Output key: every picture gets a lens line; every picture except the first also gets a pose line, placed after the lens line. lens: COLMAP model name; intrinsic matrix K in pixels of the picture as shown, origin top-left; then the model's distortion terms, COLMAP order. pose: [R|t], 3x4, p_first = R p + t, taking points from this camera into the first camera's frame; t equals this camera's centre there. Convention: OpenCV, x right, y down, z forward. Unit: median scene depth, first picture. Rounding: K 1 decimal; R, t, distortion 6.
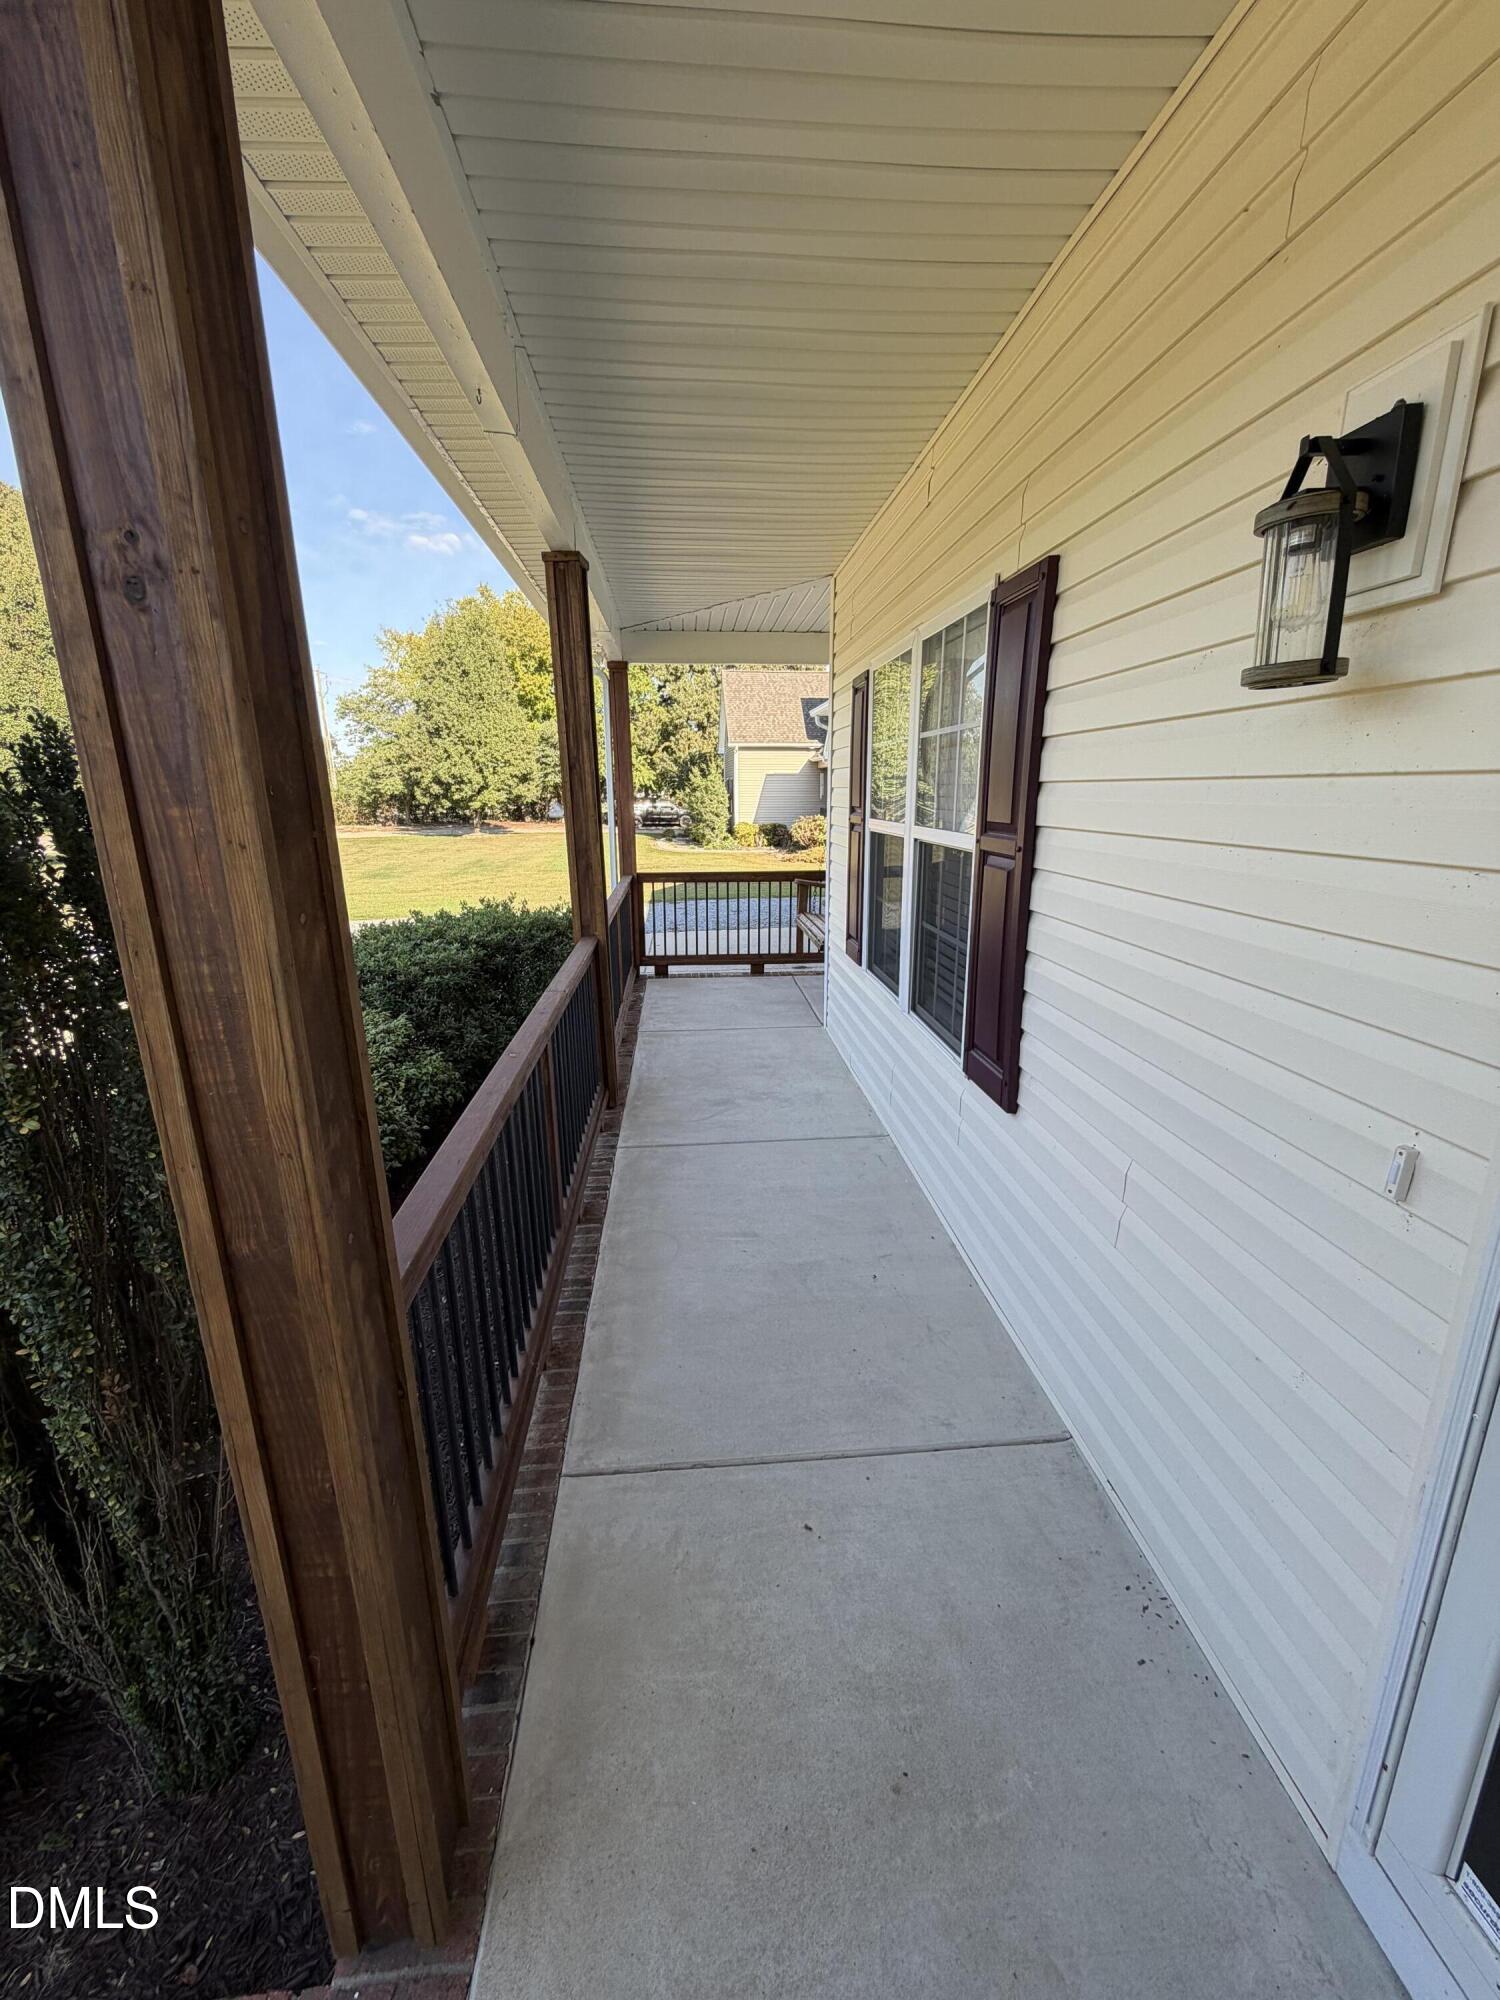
lens RADIAL K [[793.6, 0, 750.0], [0, 793.6, 1000.0], [0, 0, 1]] dist [0.001051, 0.000122]
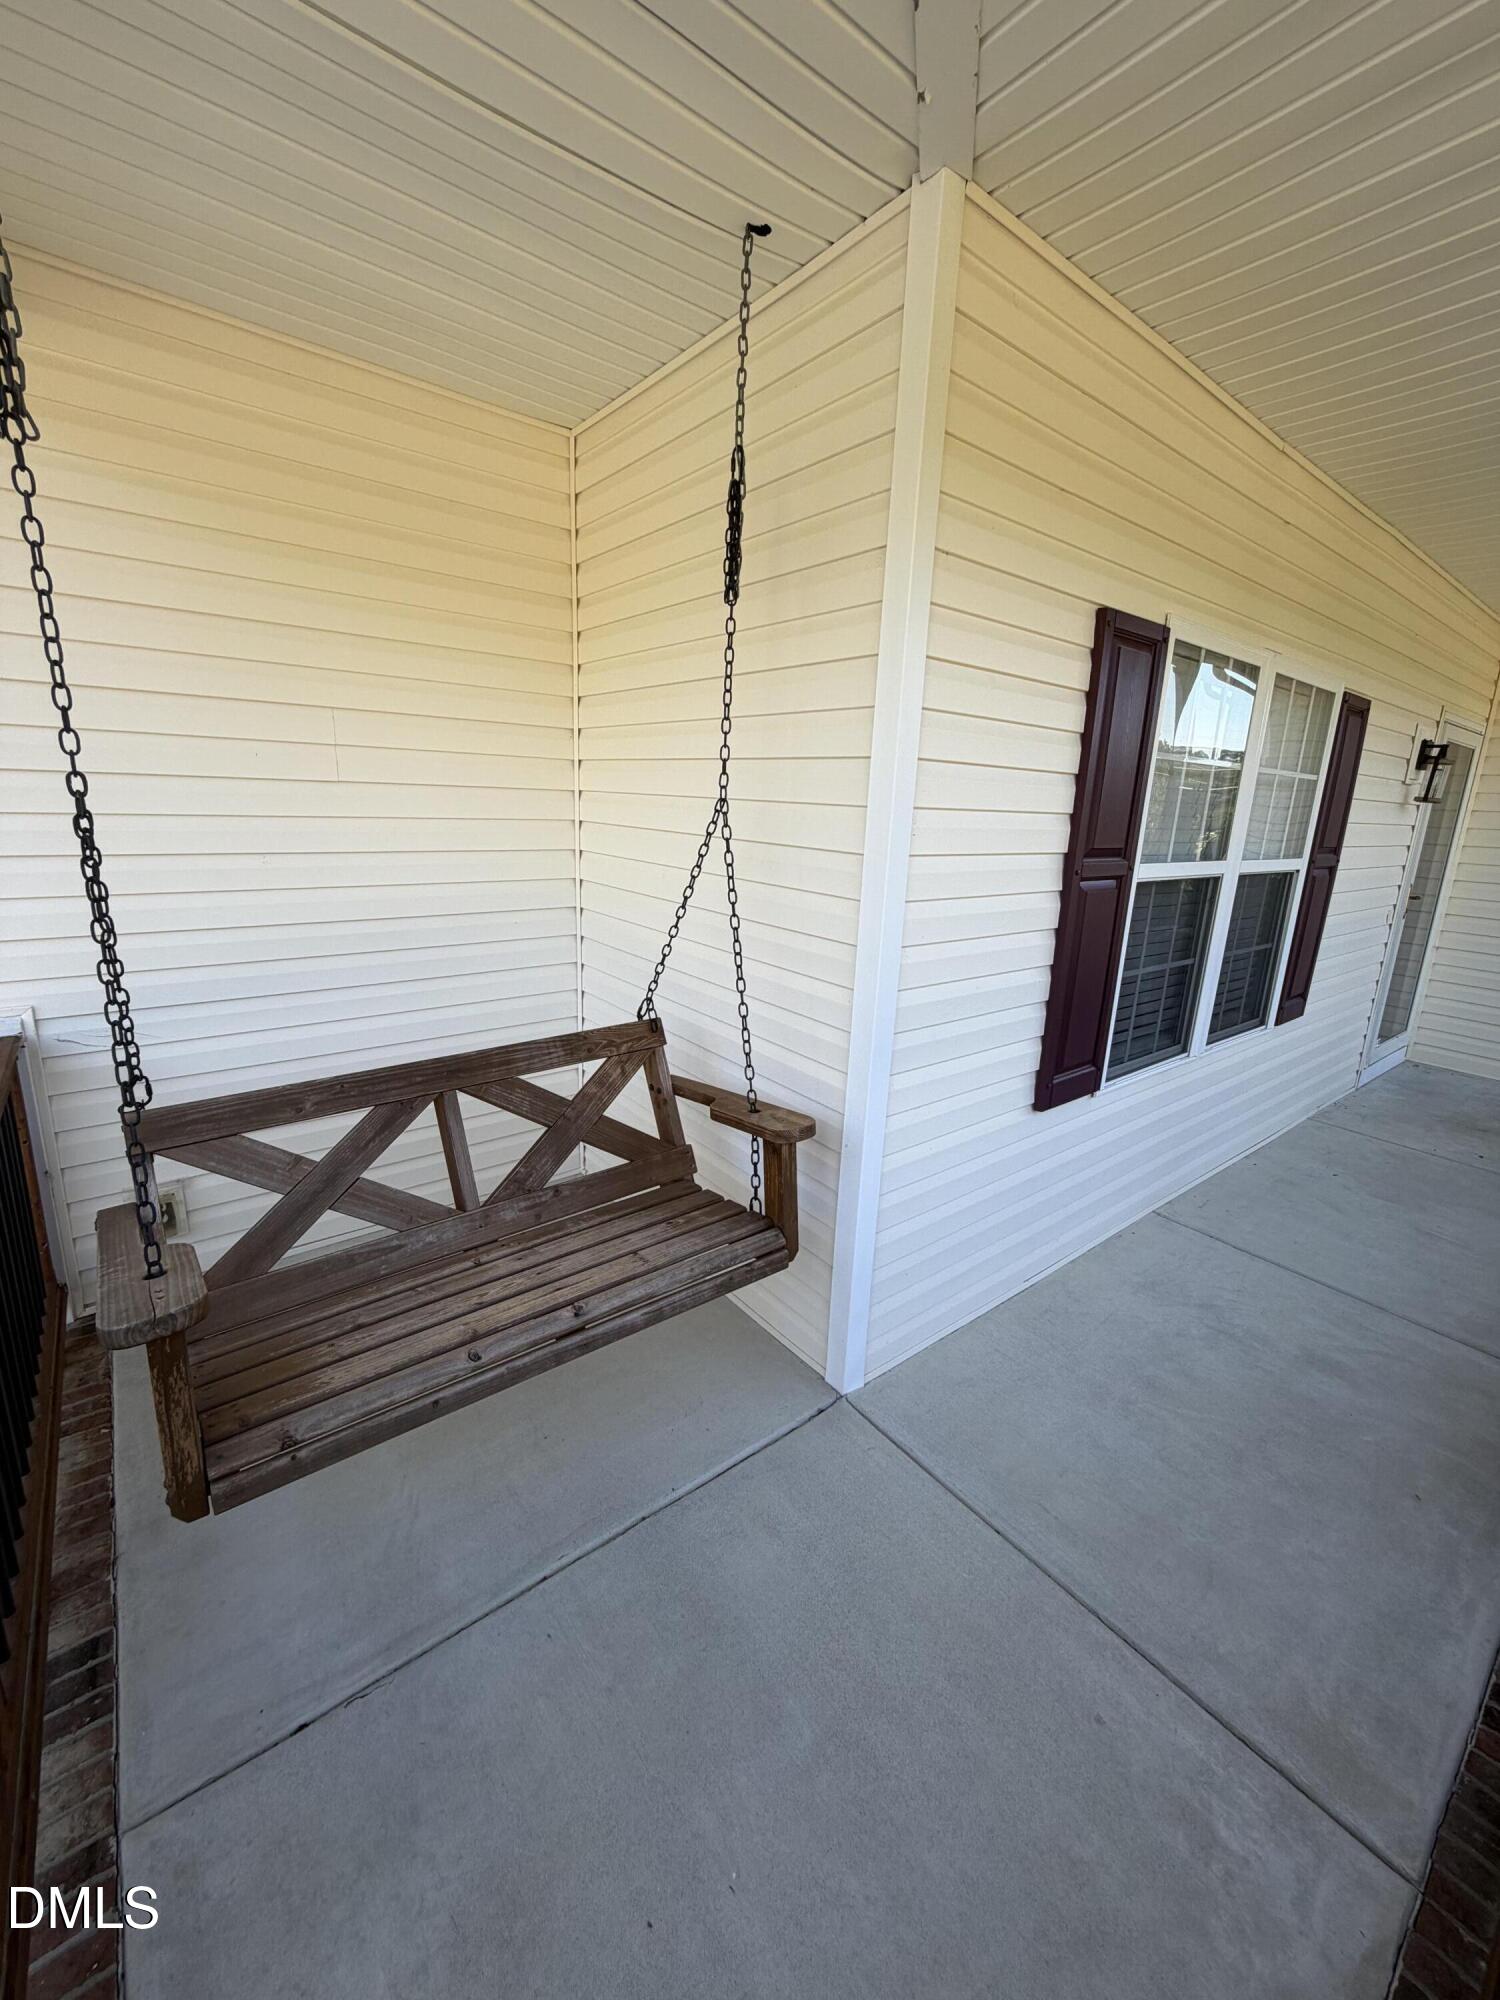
lens RADIAL K [[793.6, 0, 750.0], [0, 793.6, 1000.0], [0, 0, 1]] dist [0.001051, 0.000122]
pose [[-0.551711, -0.216318, 0.805495, -0.262468], [0.182995, 0.910851, 0.369951, -0.499930], [-0.813713, 0.351507, -0.462941, 1.879029]]
